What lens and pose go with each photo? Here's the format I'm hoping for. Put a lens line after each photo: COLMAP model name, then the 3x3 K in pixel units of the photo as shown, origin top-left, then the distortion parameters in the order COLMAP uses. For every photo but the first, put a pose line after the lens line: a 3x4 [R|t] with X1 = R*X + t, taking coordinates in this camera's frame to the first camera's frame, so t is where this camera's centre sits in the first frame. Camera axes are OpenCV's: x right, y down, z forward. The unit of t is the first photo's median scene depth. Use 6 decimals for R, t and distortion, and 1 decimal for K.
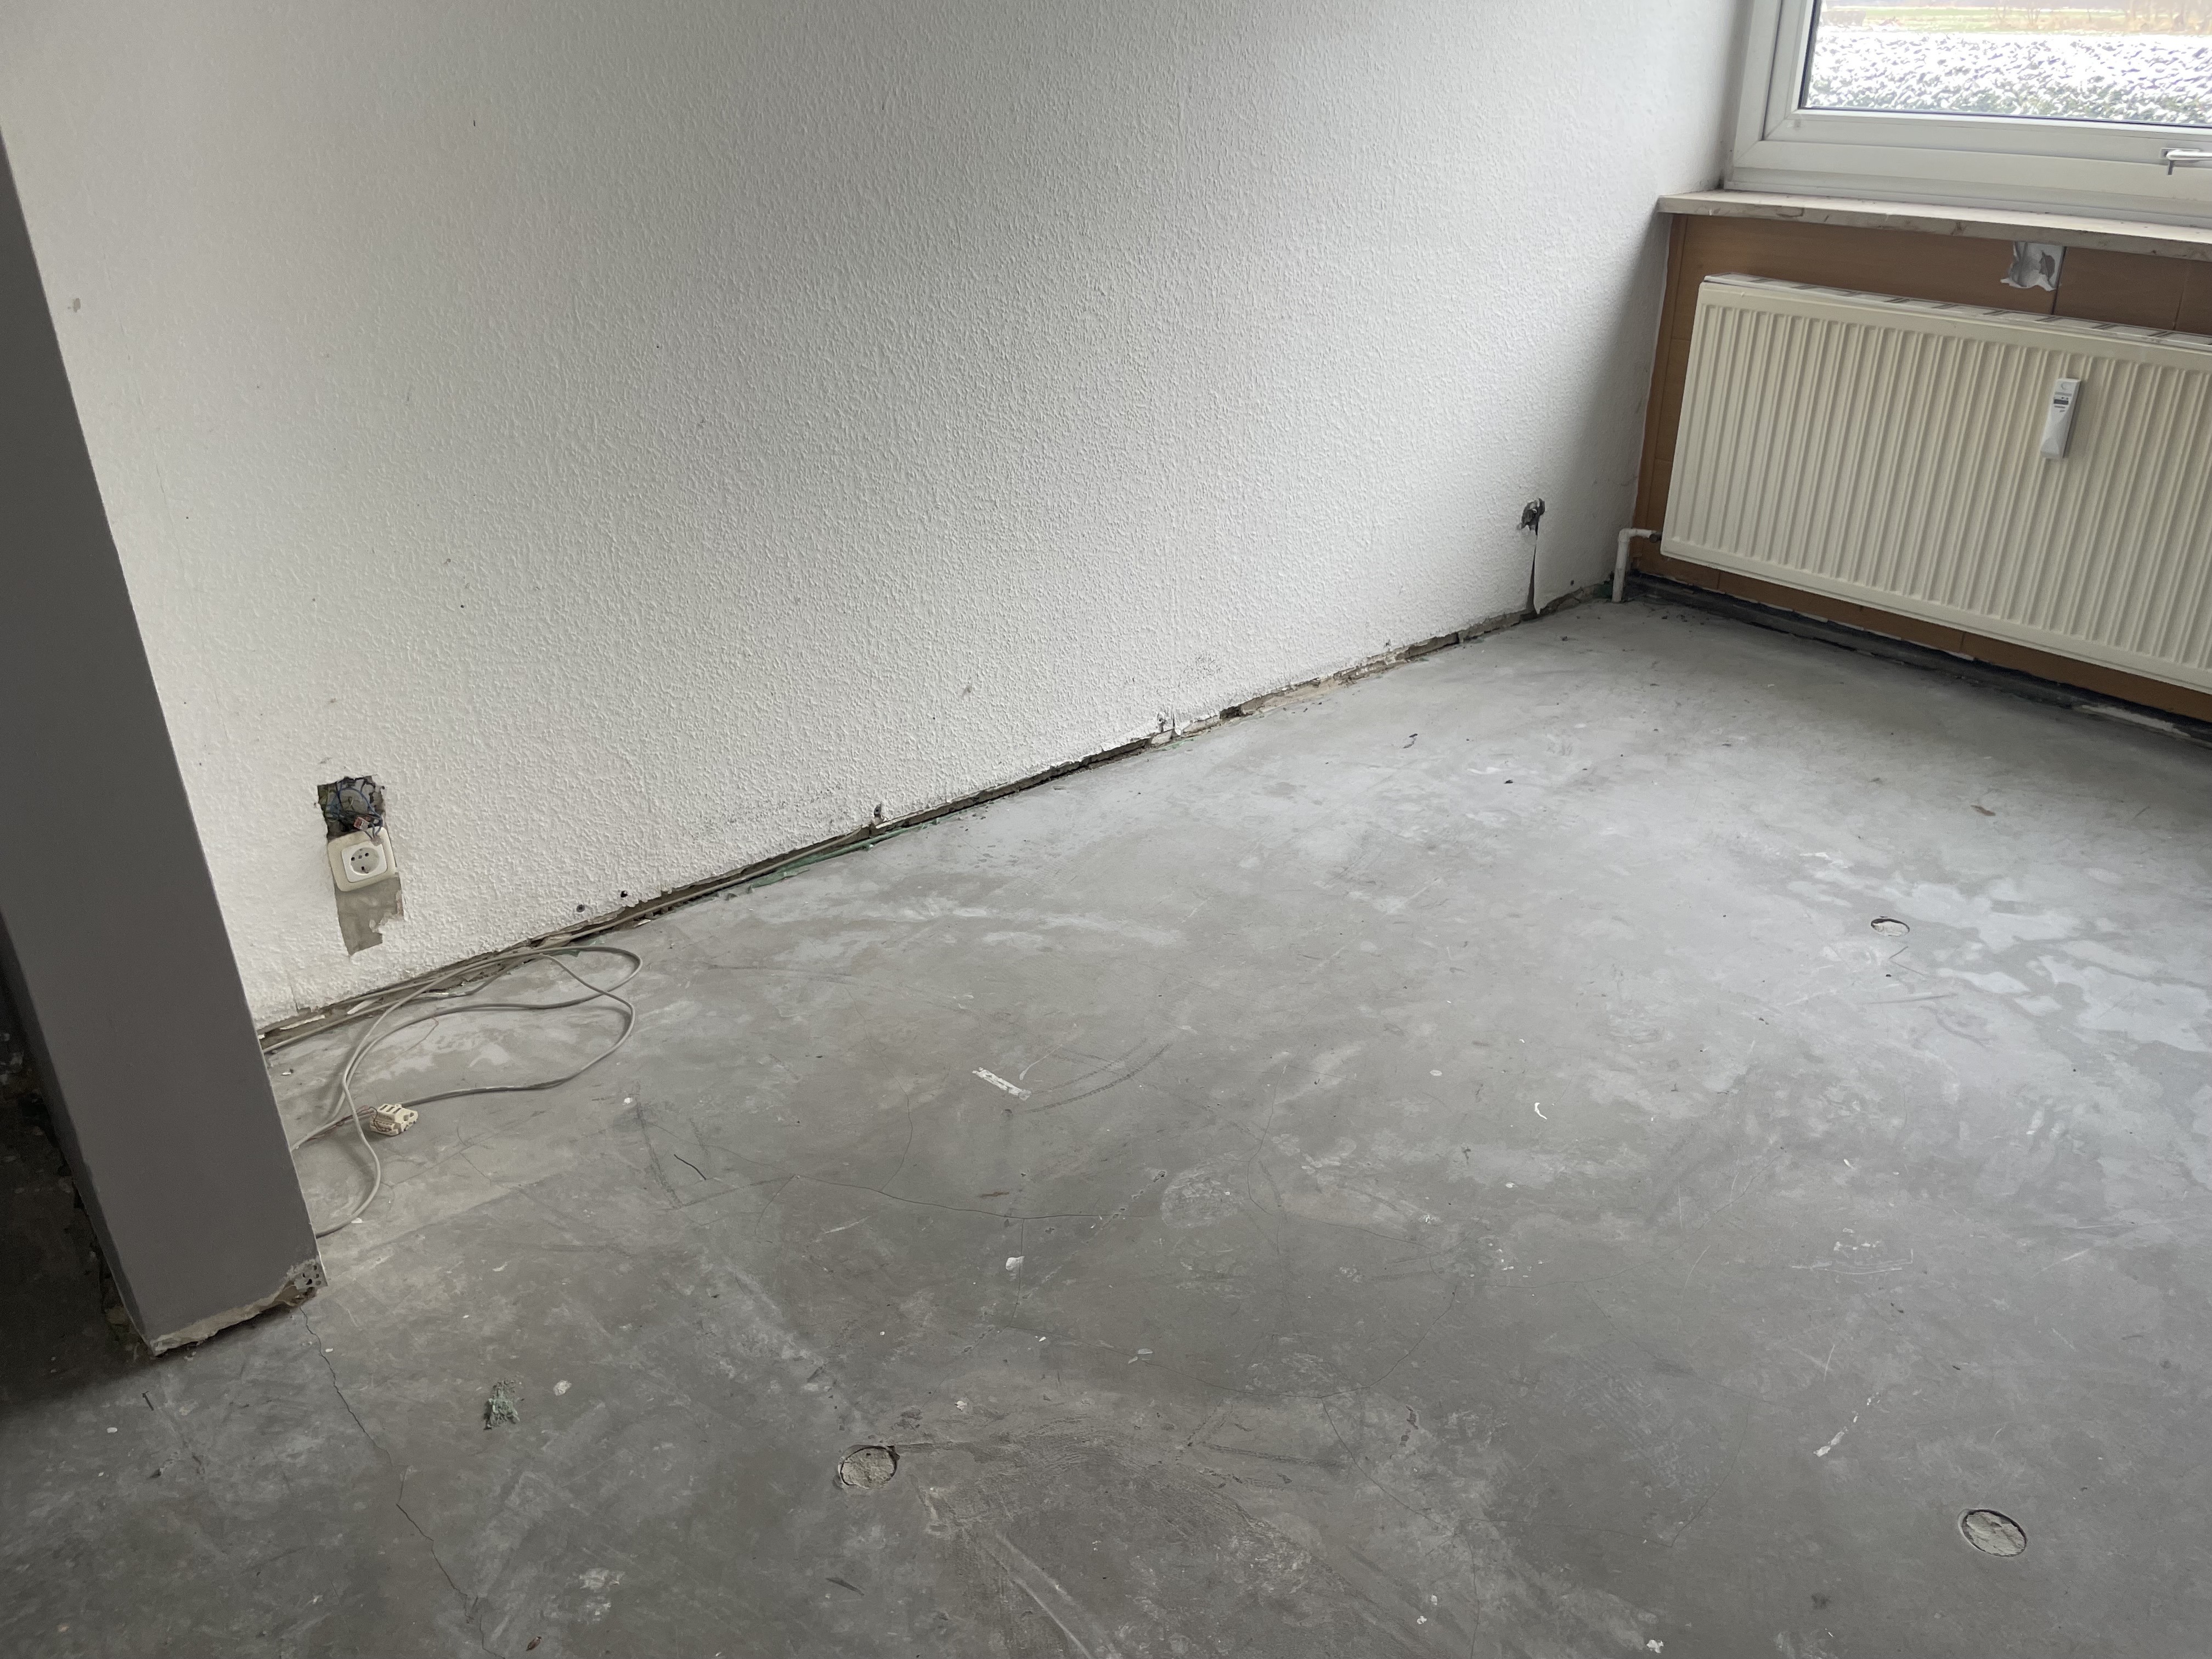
lens RADIAL K [[1688.4, 0, 1116.8], [0, 1688.4, 827.8], [0, 0, 1]] dist [0.078803, -0.111755]
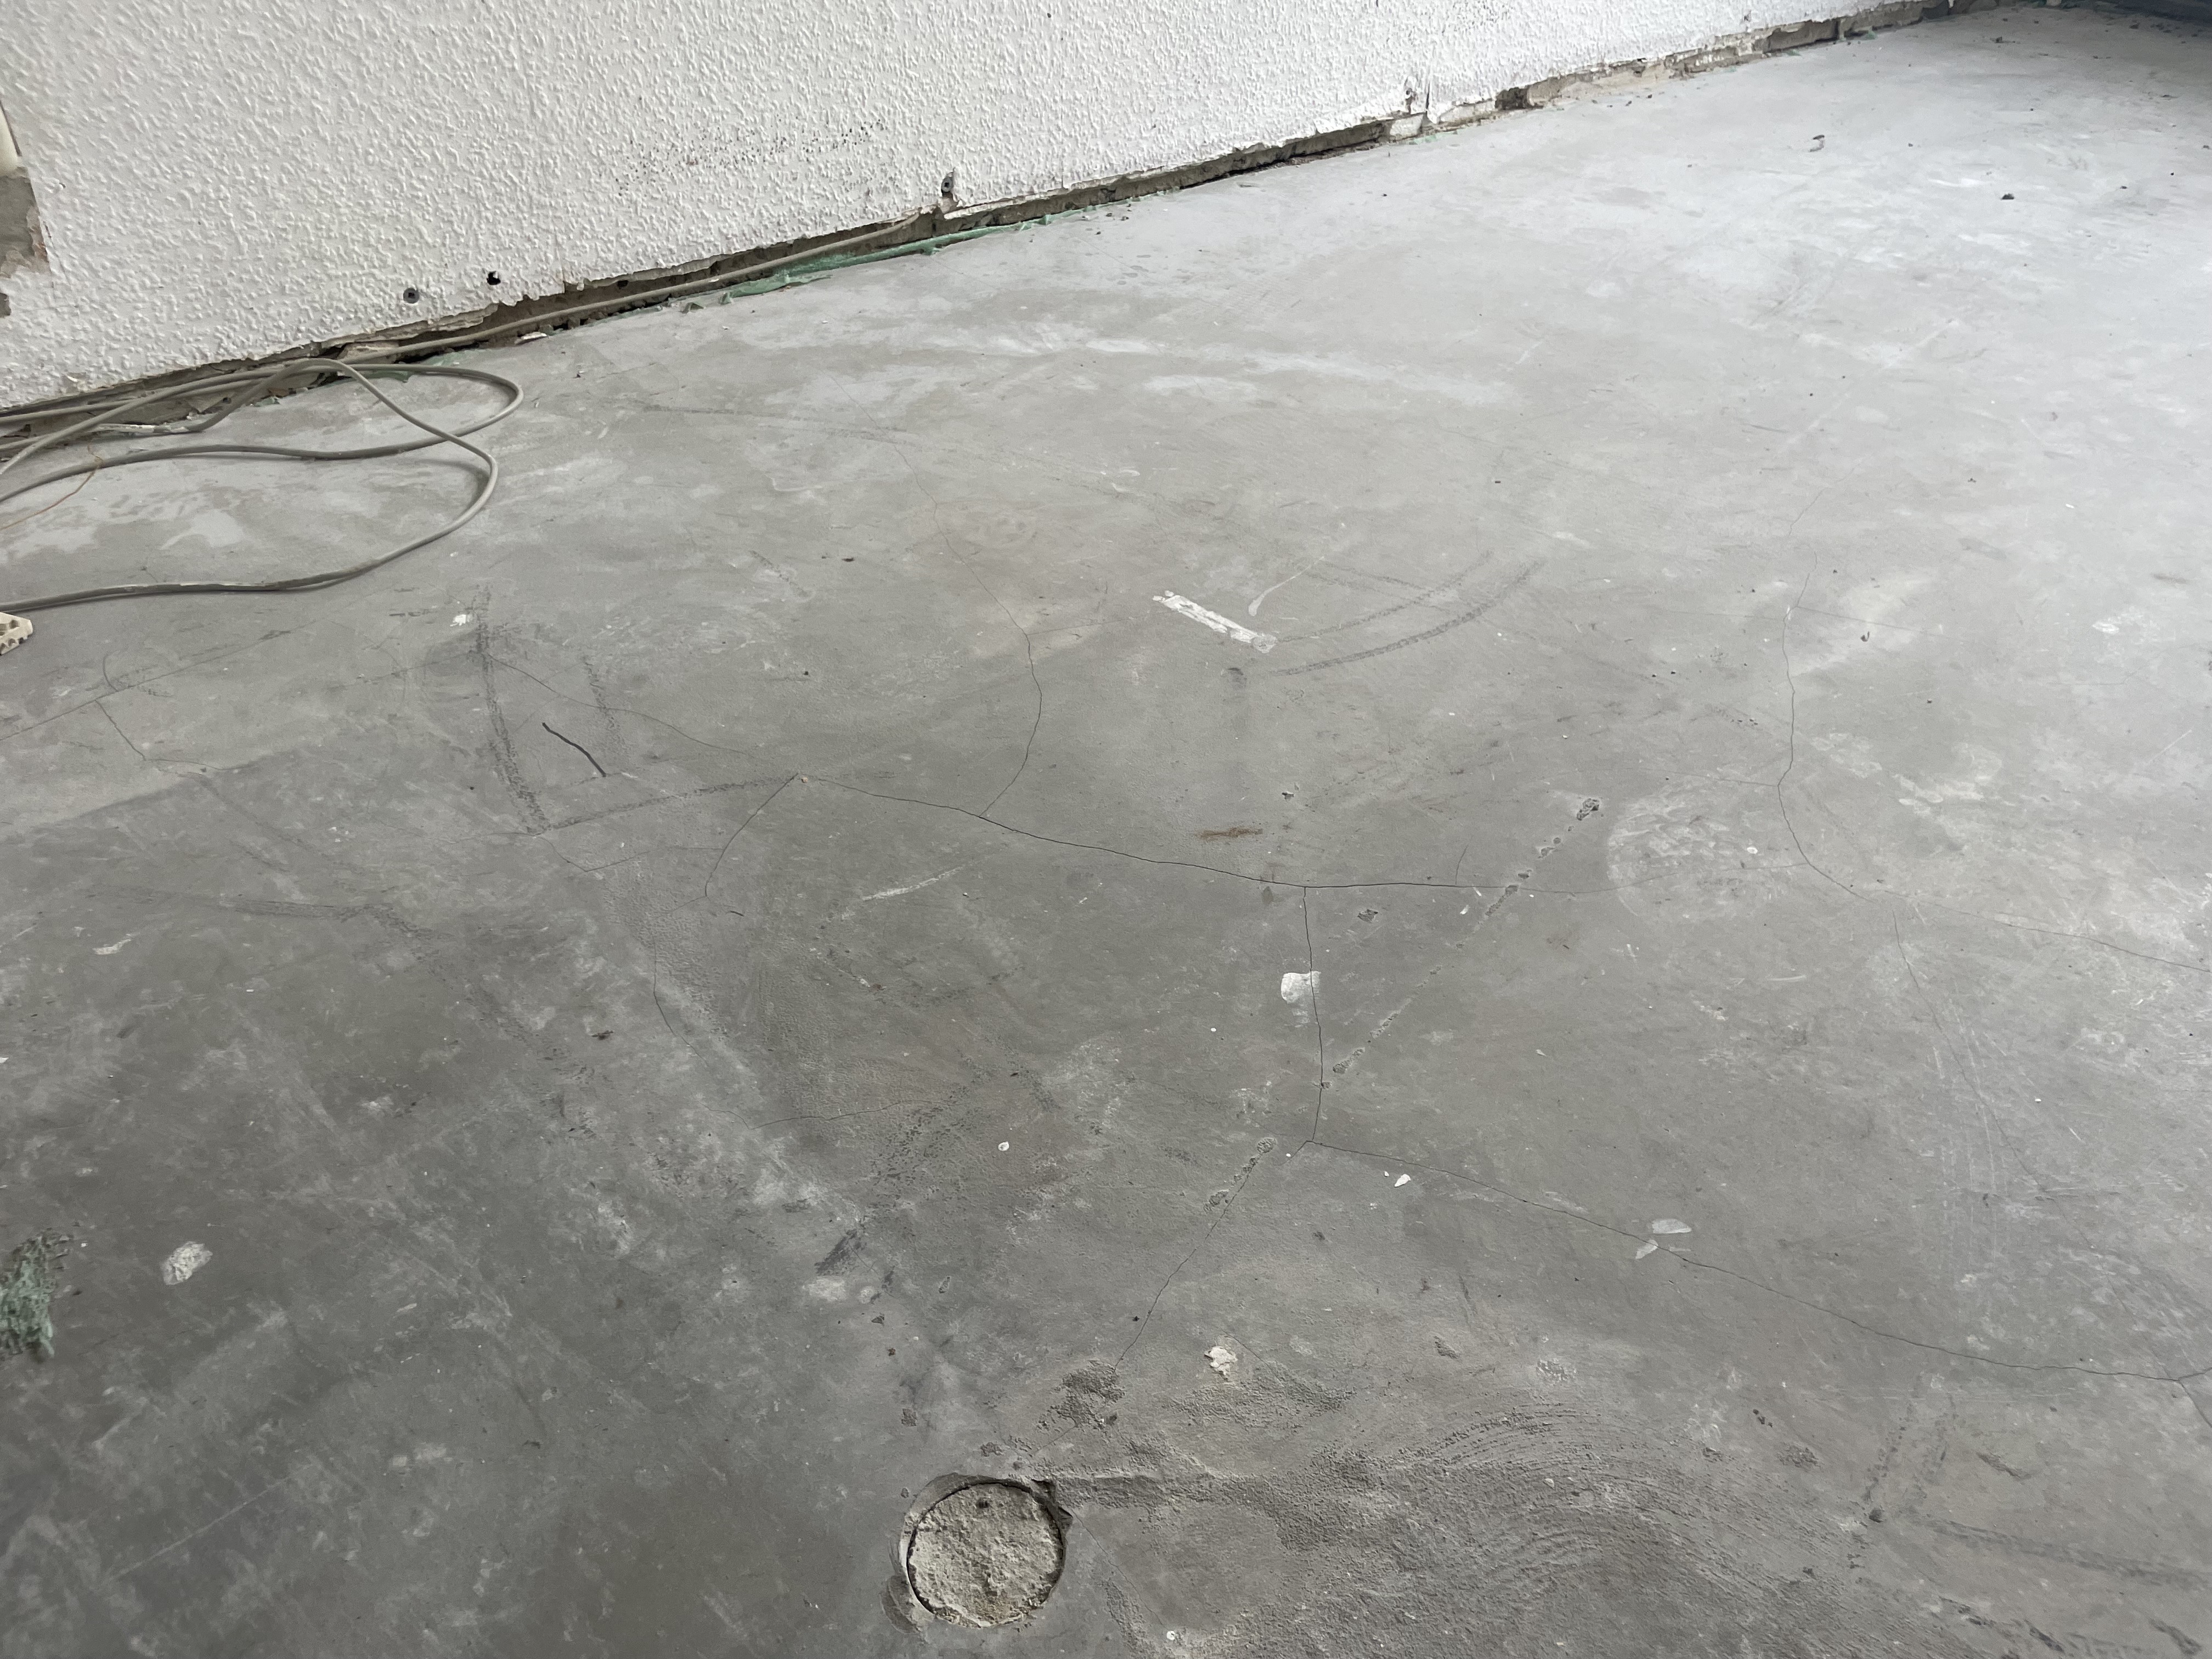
lens RADIAL K [[1688.4, 0, 1105.2], [0, 1688.4, 841.4], [0, 0, 1]] dist [0.078803, -0.111755]
pose [[0.999080, 0.037859, -0.020167, -0.093000], [-0.033063, 0.979187, 0.200249, 0.123687], [0.027328, -0.199398, 0.979537, 0.531934]]
